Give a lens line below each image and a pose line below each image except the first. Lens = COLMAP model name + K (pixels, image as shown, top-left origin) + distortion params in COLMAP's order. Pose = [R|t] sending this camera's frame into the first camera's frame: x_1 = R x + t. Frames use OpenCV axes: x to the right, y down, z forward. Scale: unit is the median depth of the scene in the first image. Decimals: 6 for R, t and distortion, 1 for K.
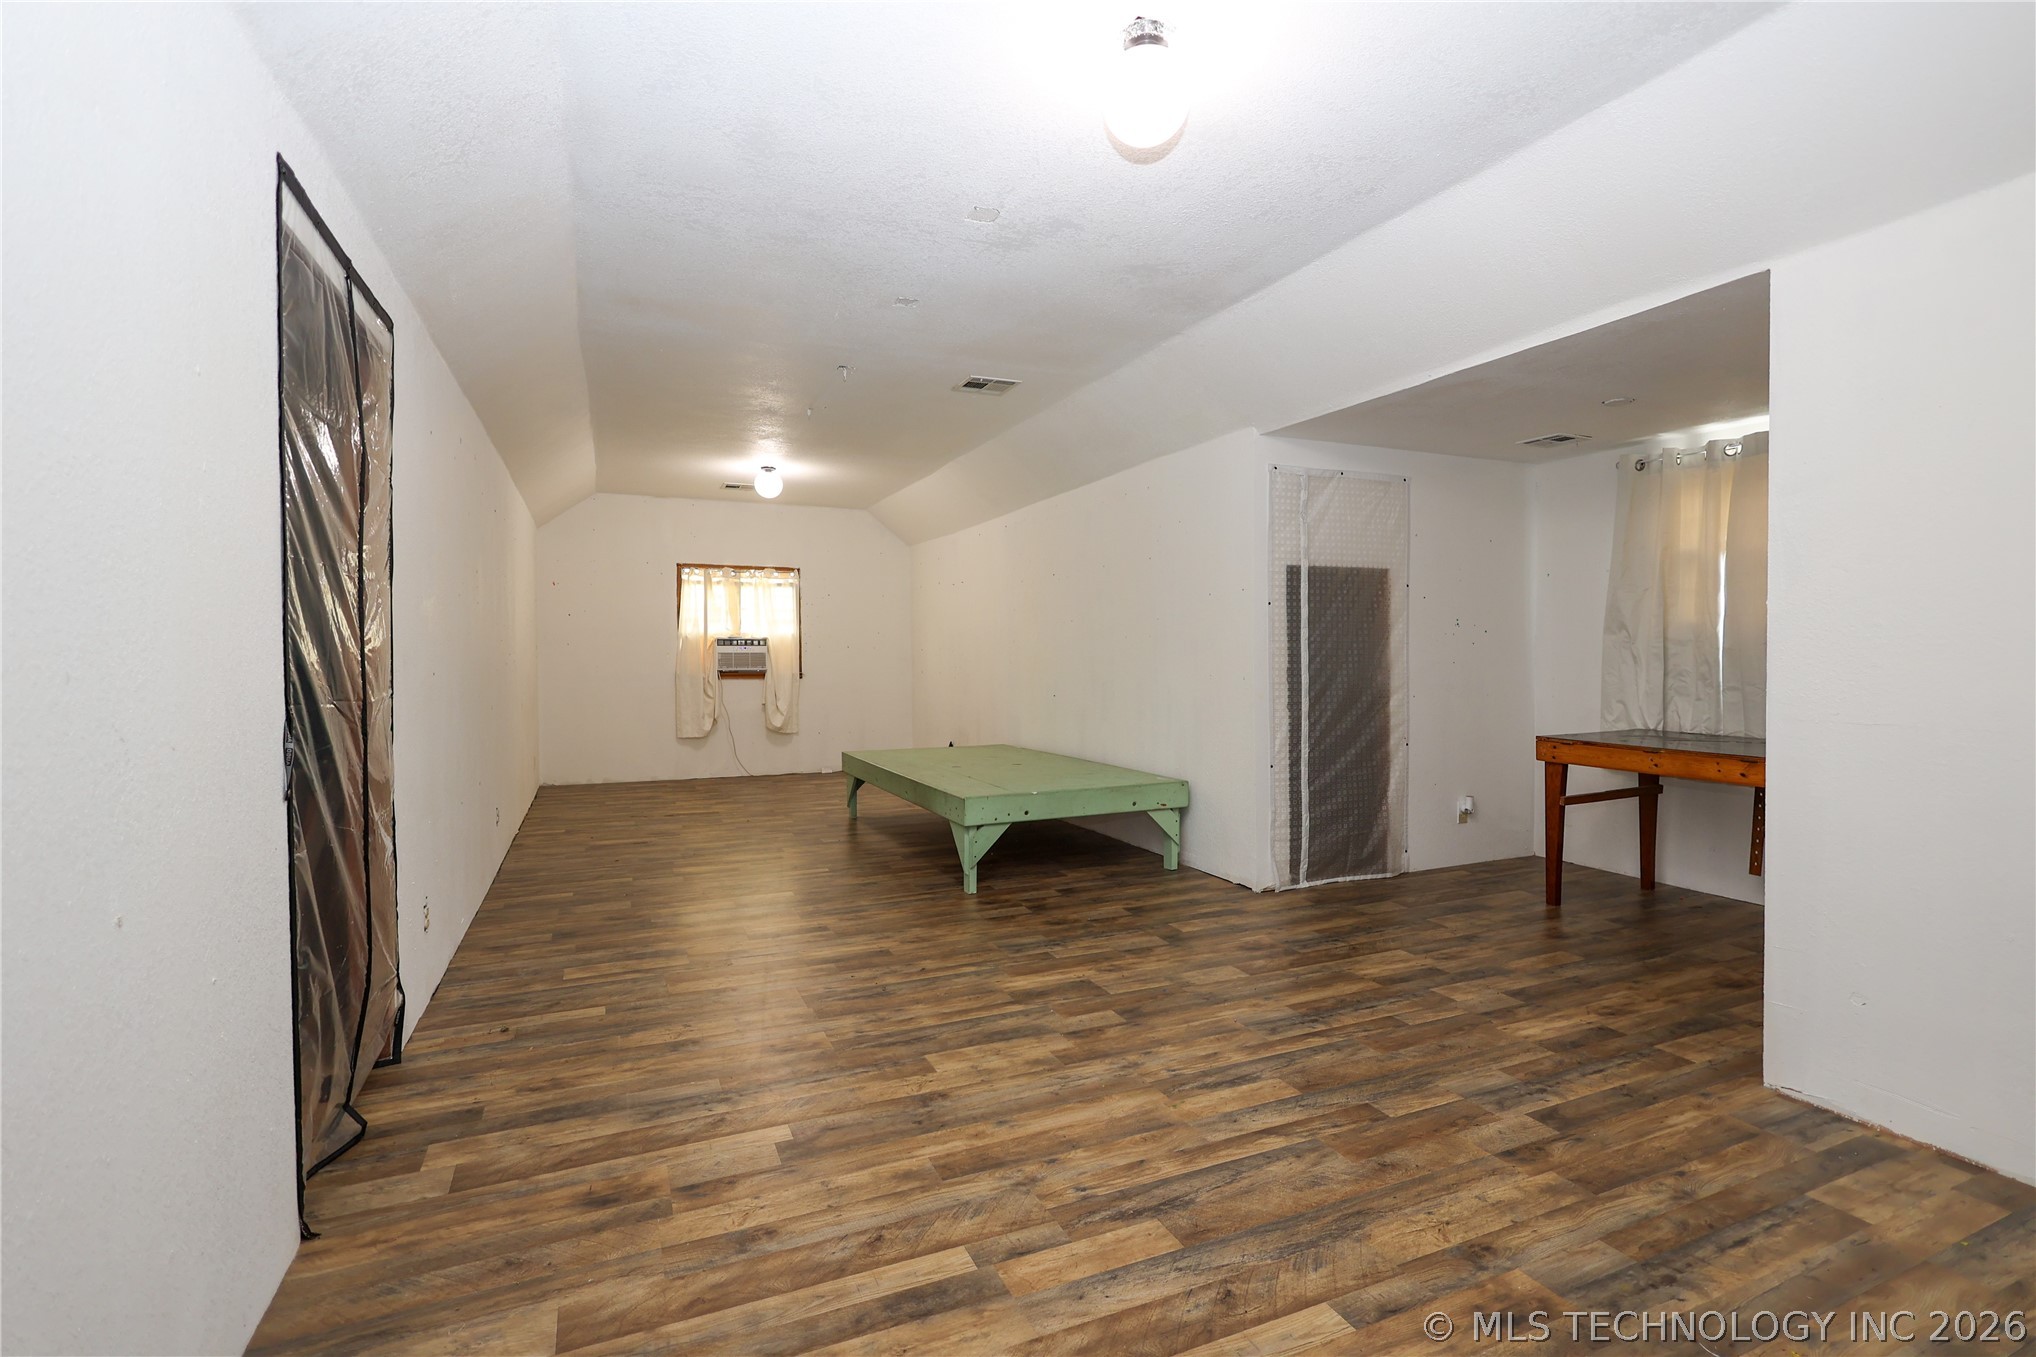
lens RADIAL K [[950.6, 0, 1018.0], [0, 950.6, 678.5], [0, 0, 1]] dist [-0.001406, 0.000800]
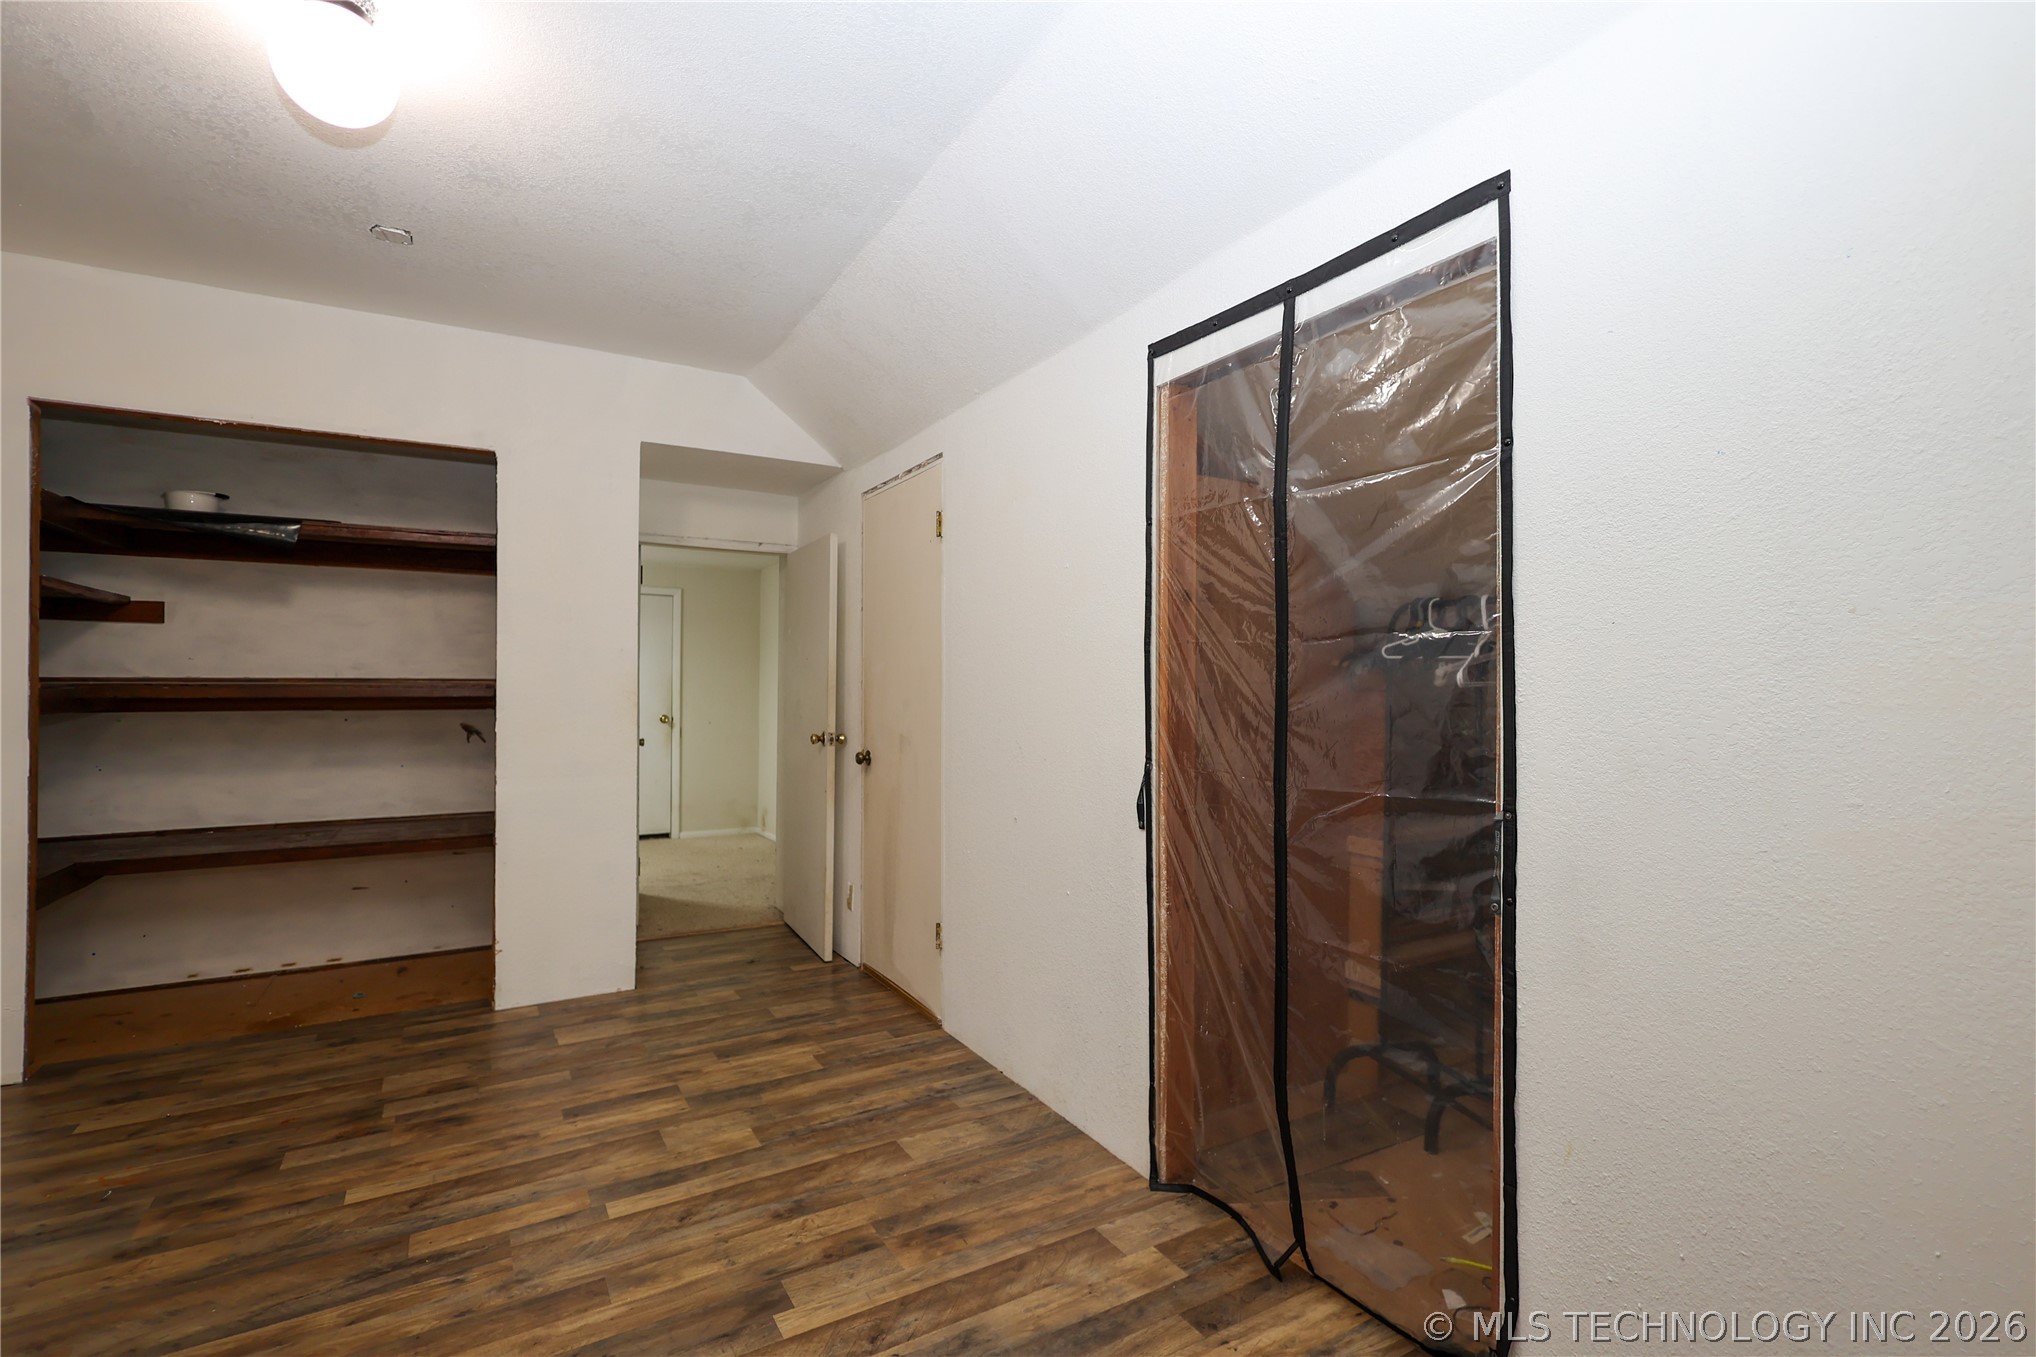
lens RADIAL K [[950.6, 0, 1018.0], [0, 950.6, 678.5], [0, 0, 1]] dist [-0.001406, 0.000800]
pose [[-0.993665, 0.000178, -0.112385, -0.384219], [-0.002416, 0.999734, 0.022938, -0.095372], [0.112359, 0.023064, -0.993400, 1.978983]]
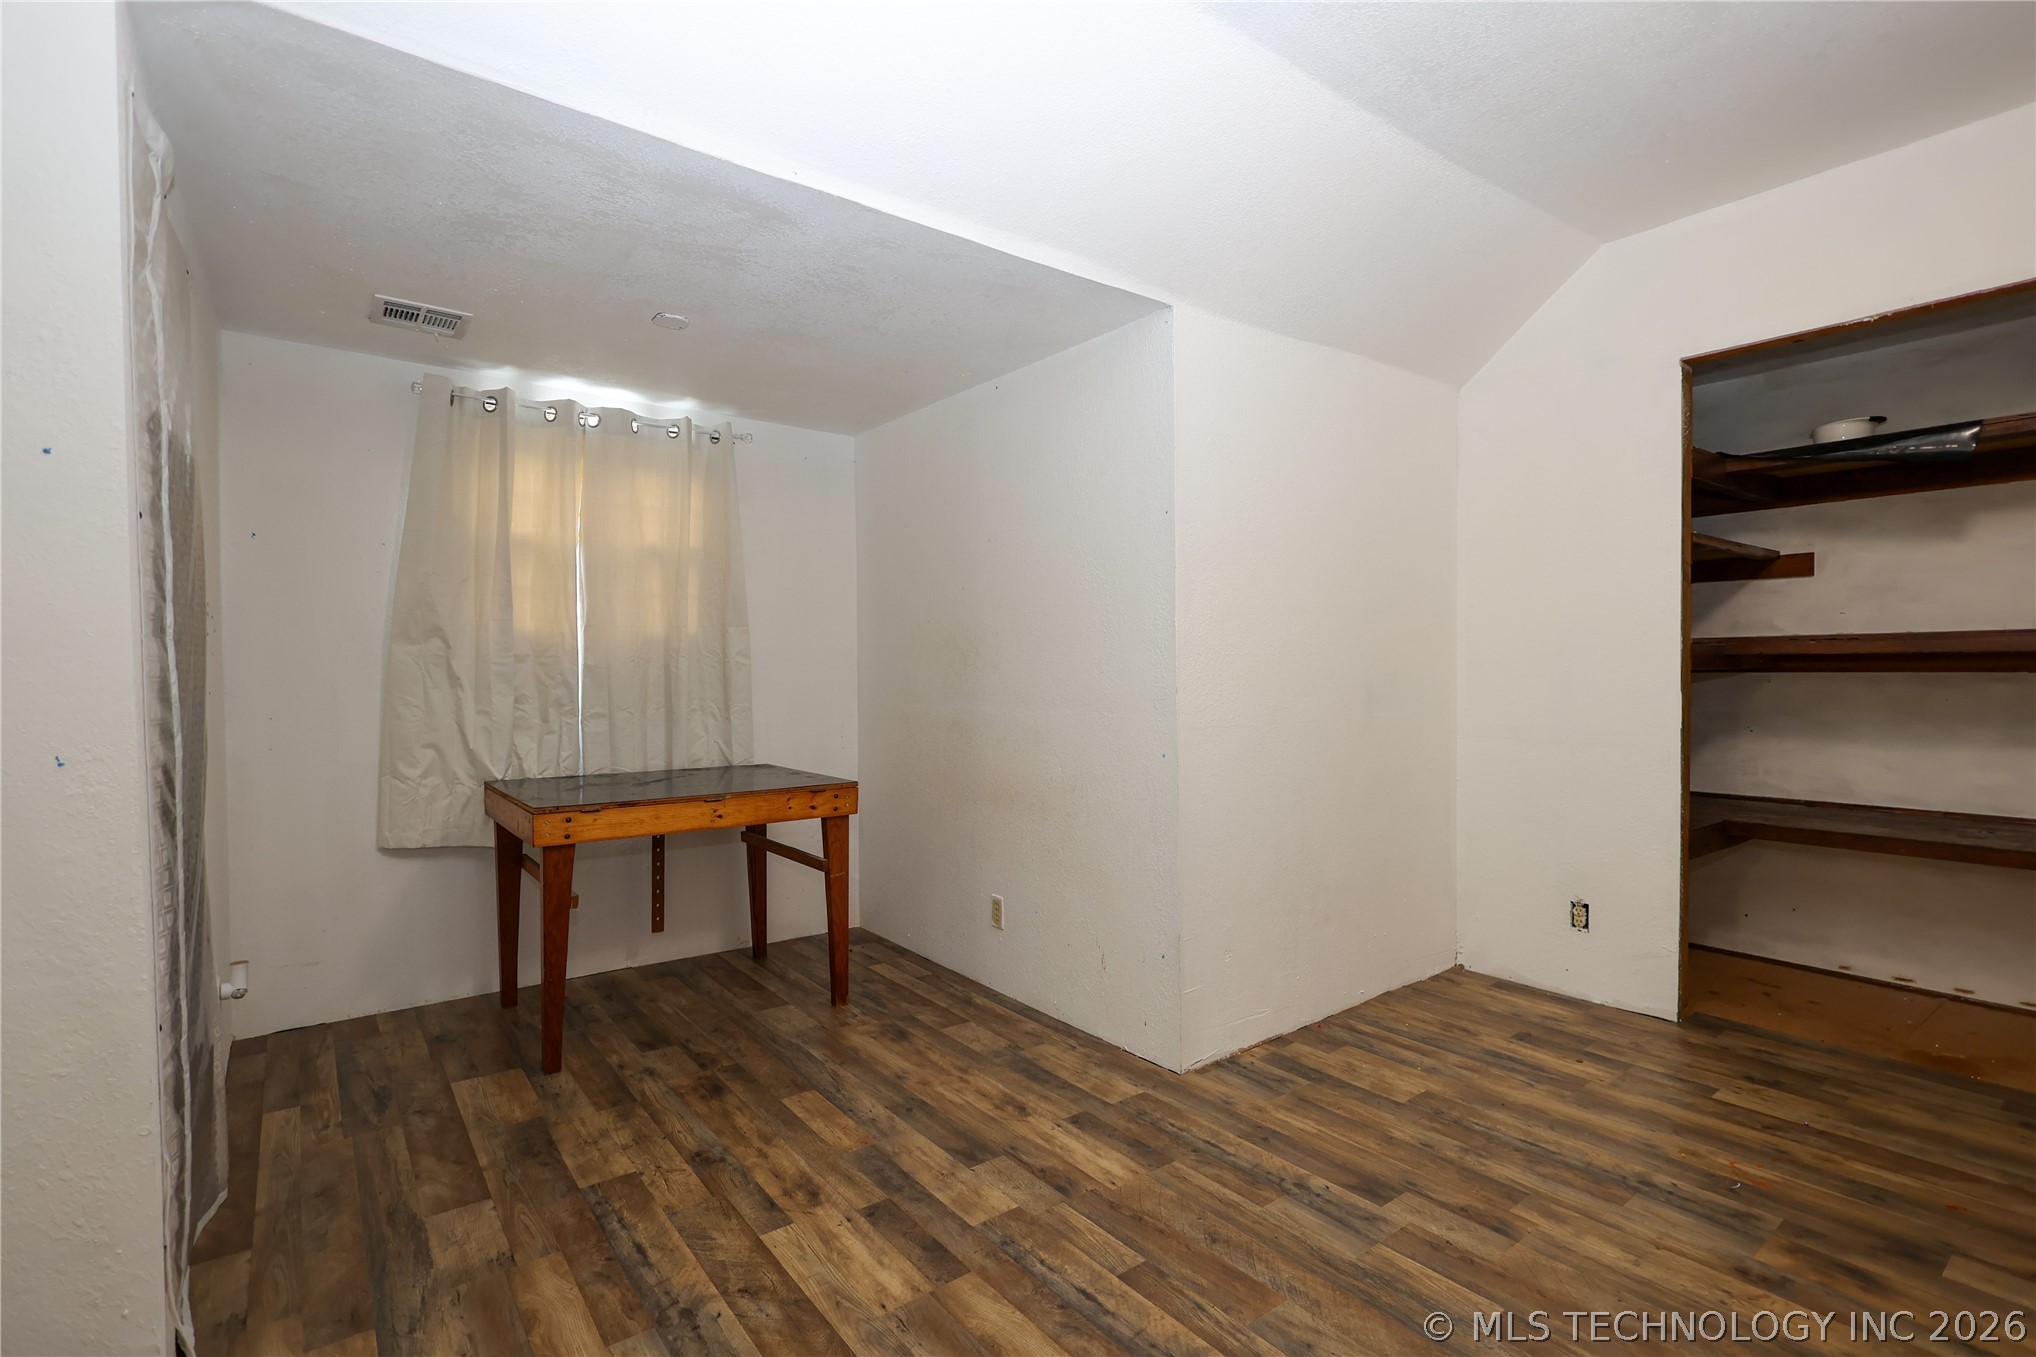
lens RADIAL K [[950.6, 0, 1018.0], [0, 950.6, 678.5], [0, 0, 1]] dist [-0.001406, 0.000800]
pose [[-0.238473, -0.010126, 0.971096, -0.245520], [0.032286, 0.999310, 0.018349, -0.048191], [-0.970612, 0.035729, -0.237982, 1.732231]]
